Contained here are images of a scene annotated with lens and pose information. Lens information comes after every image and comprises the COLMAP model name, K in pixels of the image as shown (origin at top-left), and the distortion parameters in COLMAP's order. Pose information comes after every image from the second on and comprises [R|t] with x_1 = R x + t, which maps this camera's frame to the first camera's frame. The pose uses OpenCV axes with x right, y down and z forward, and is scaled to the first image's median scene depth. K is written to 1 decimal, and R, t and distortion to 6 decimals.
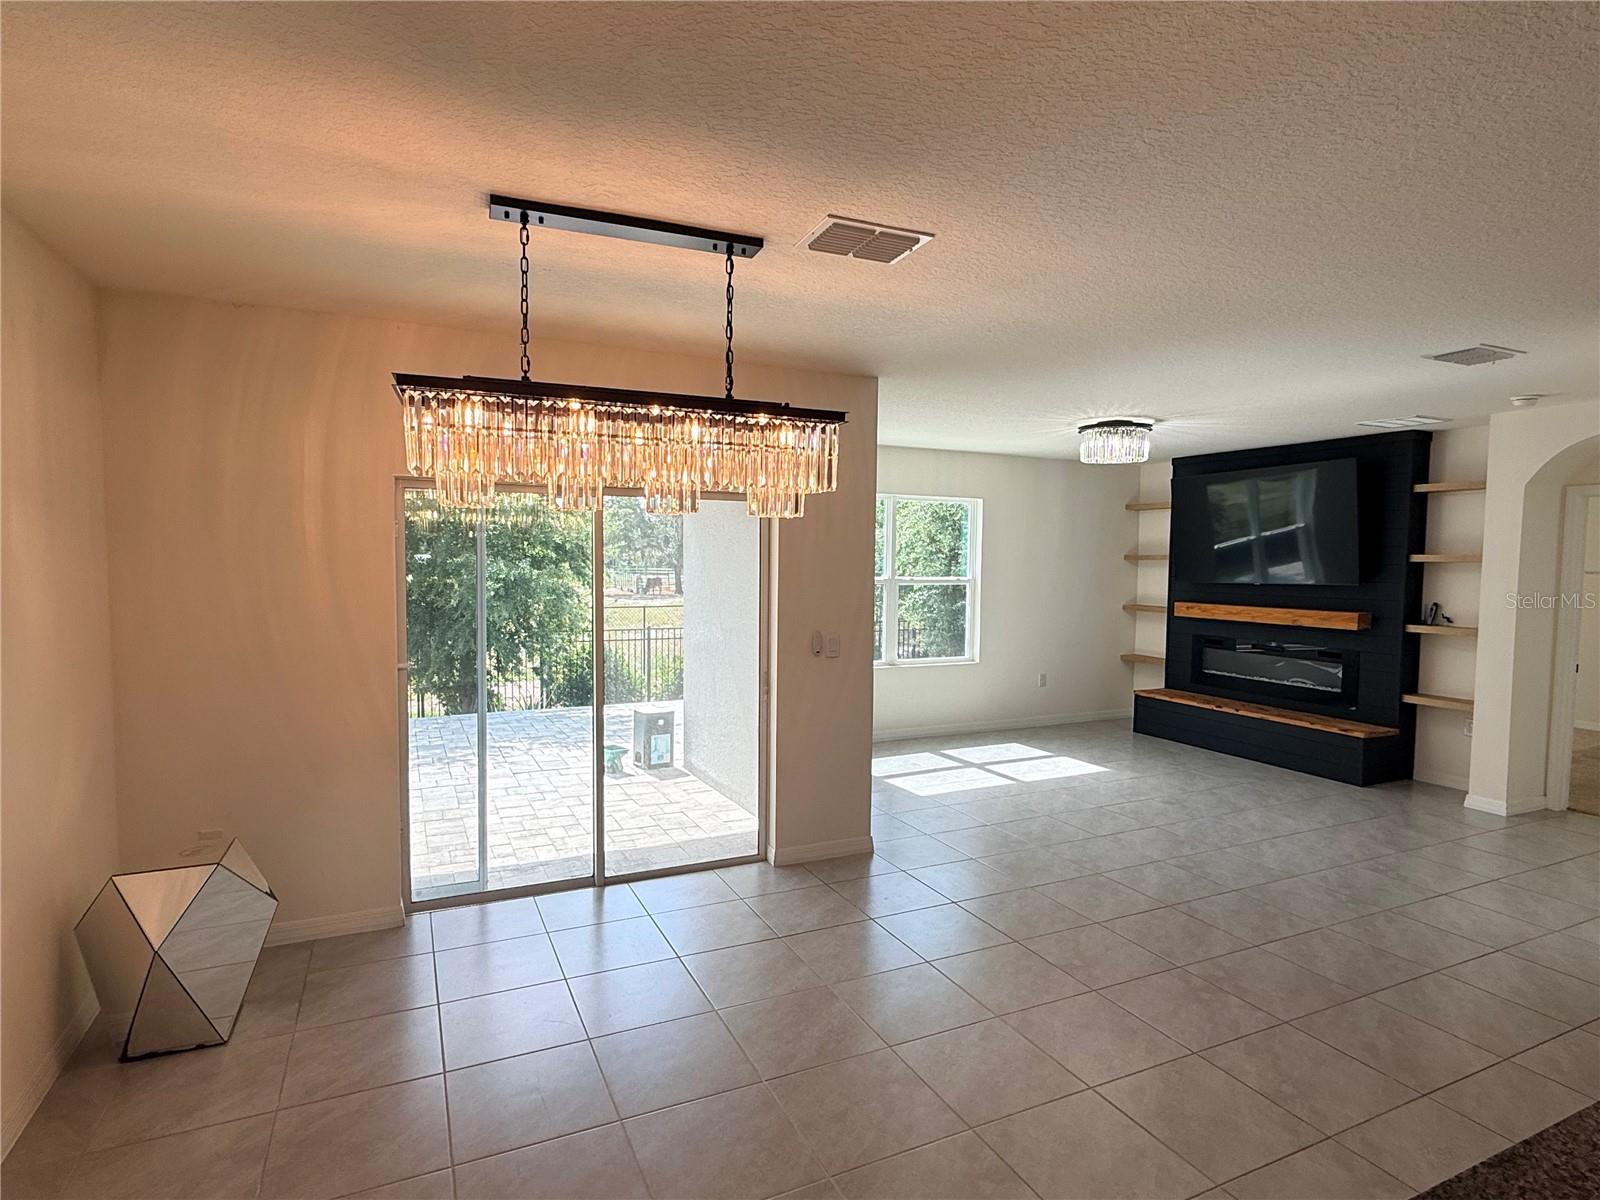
lens RADIAL K [[851.9, 0, 796.8], [0, 851.9, 603.4], [0, 0, 1]] dist [0.007334, -0.000144]
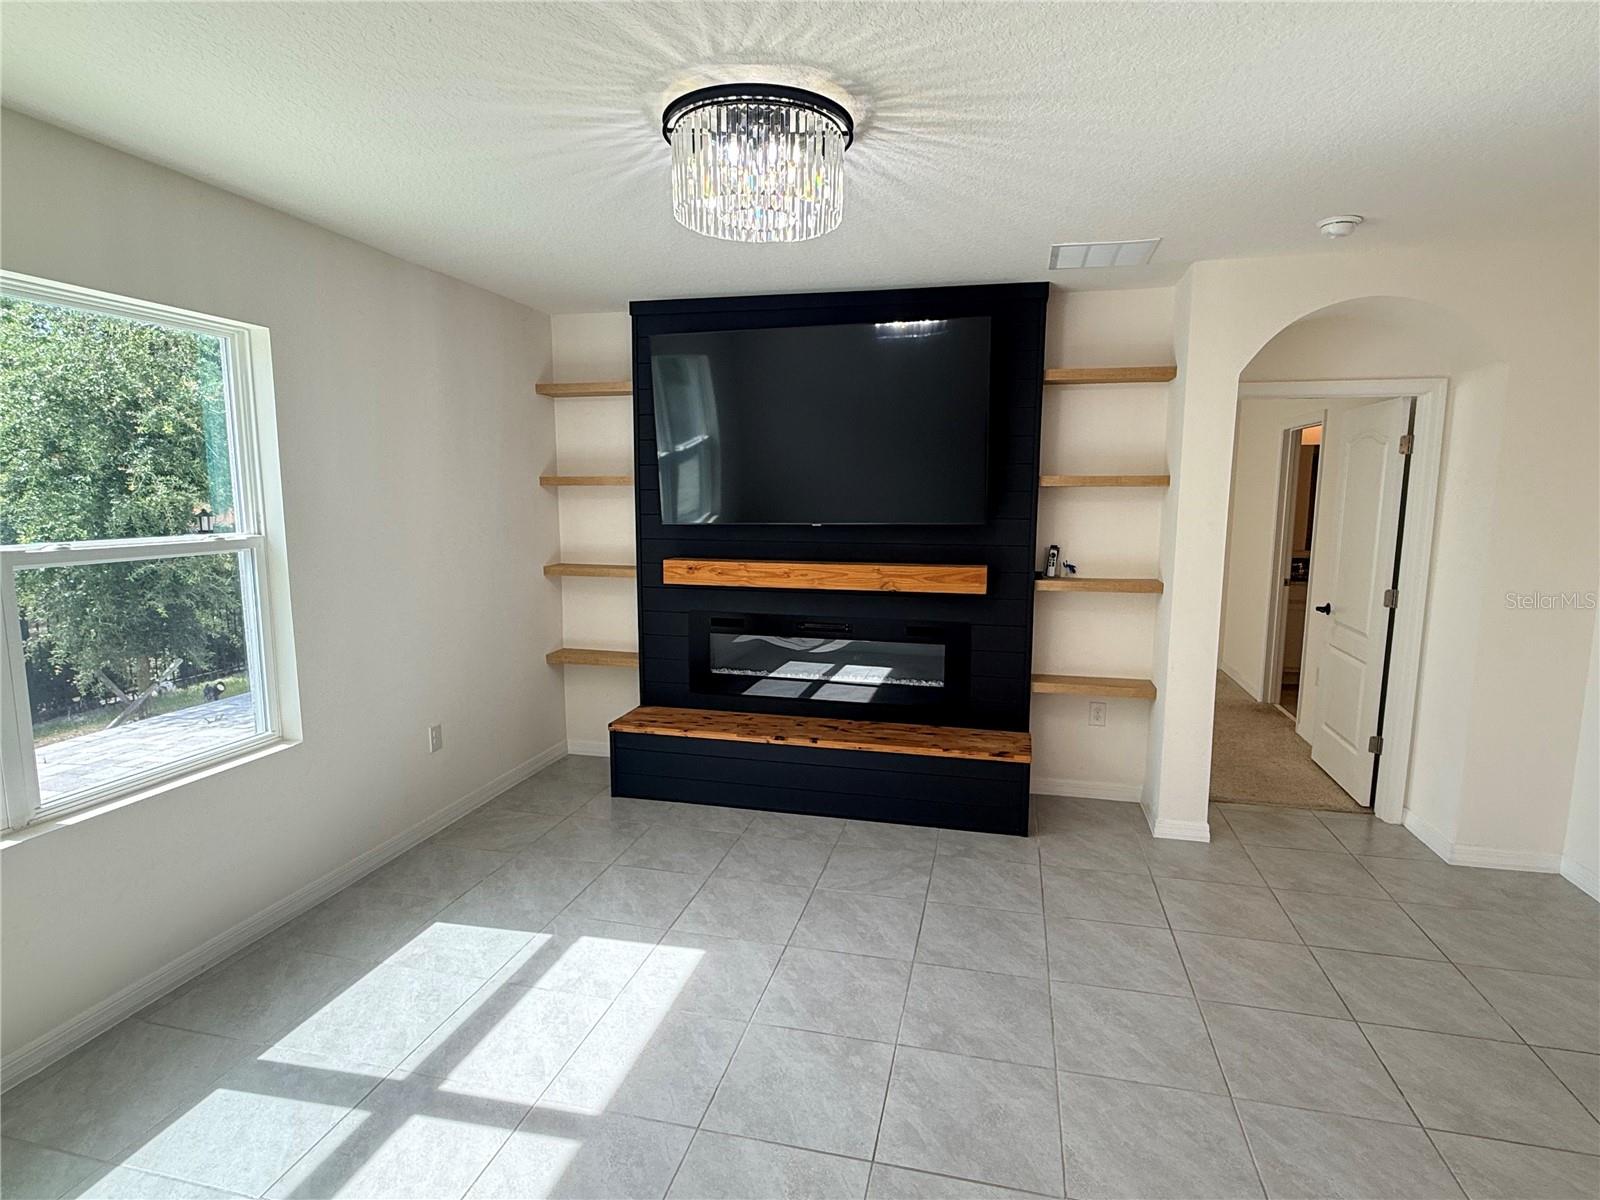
lens RADIAL K [[851.9, 0, 801.6], [0, 851.9, 607.0], [0, 0, 1]] dist [0.007334, -0.000144]
pose [[0.625660, -0.119935, 0.770821, 0.055350], [0.046077, 0.992067, 0.116960, -0.032172], [-0.778734, -0.037661, 0.626223, 0.560300]]
